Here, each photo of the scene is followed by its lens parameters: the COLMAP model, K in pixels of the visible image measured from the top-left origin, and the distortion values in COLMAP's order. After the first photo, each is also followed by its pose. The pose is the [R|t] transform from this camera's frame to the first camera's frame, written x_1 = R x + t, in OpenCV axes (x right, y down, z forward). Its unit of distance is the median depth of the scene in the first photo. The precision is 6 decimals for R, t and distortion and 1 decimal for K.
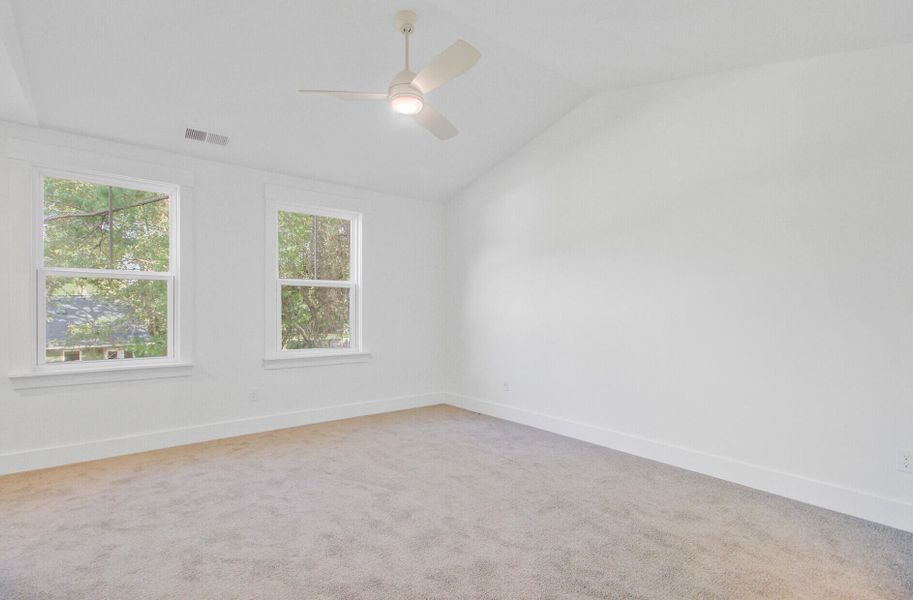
lens RADIAL K [[436.3, 0, 456.5], [0, 436.3, 300.0], [0, 0, 1]] dist [-0.001637, -0.000148]
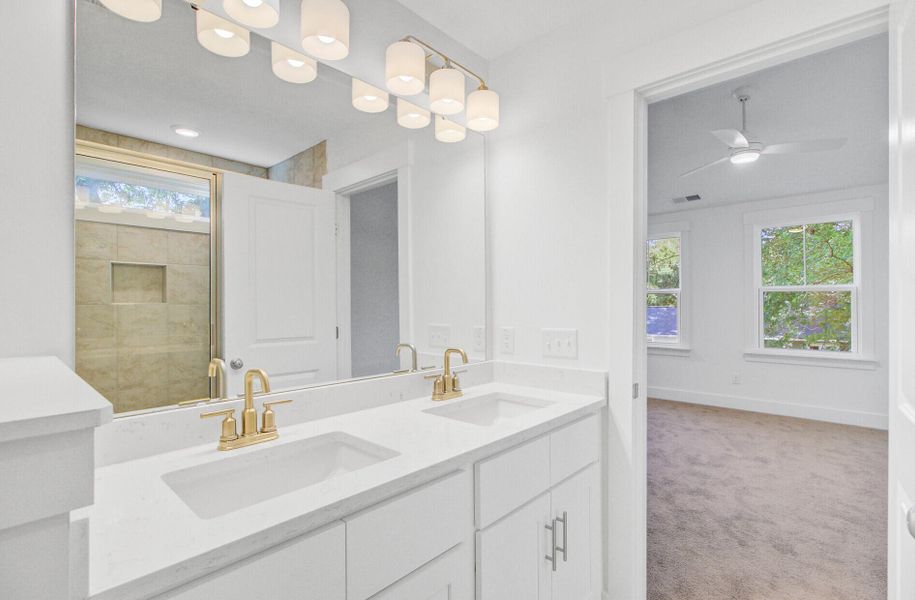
lens RADIAL K [[424.0, 0, 457.3], [0, 424.0, 299.5], [0, 0, 1]] dist [-0.004048, -0.000419]
pose [[0.182247, -0.007536, -0.983224, 0.846606], [0.027494, 0.999619, -0.002566, -0.049554], [0.982868, -0.026565, 0.182385, -0.048223]]
